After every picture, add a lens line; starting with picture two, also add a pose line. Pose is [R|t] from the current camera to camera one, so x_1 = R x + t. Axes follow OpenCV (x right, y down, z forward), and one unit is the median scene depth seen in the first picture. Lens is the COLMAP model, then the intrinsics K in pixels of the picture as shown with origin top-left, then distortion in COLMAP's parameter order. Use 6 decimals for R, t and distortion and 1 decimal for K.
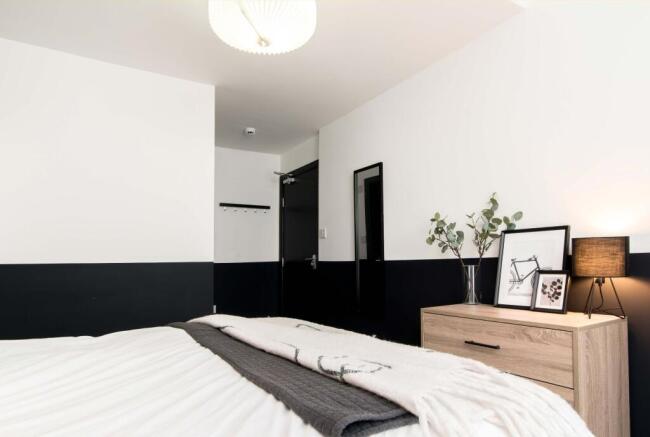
lens RADIAL K [[366.0, 0, 325.2], [0, 366.0, 230.4], [0, 0, 1]] dist [-0.000050, -0.000100]
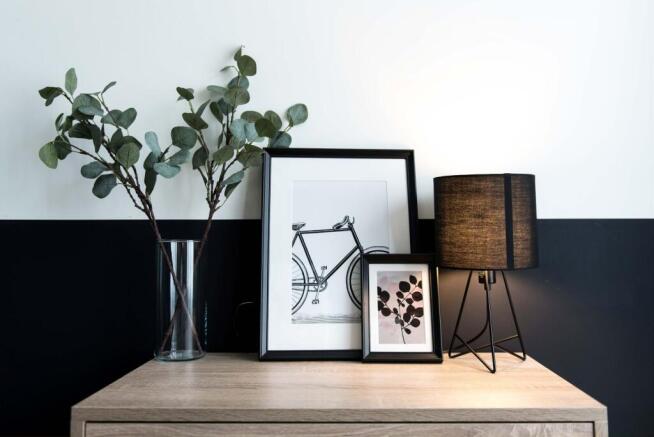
lens RADIAL K [[583.8, 0, 327.0], [0, 583.8, 218.5], [0, 0, 1]] dist [-0.011512, -0.007534]
pose [[0.582350, 0.042550, 0.811824, 0.050055], [-0.081871, 0.996622, 0.006493, 0.068092], [-0.808805, -0.070246, 0.583866, 0.648786]]
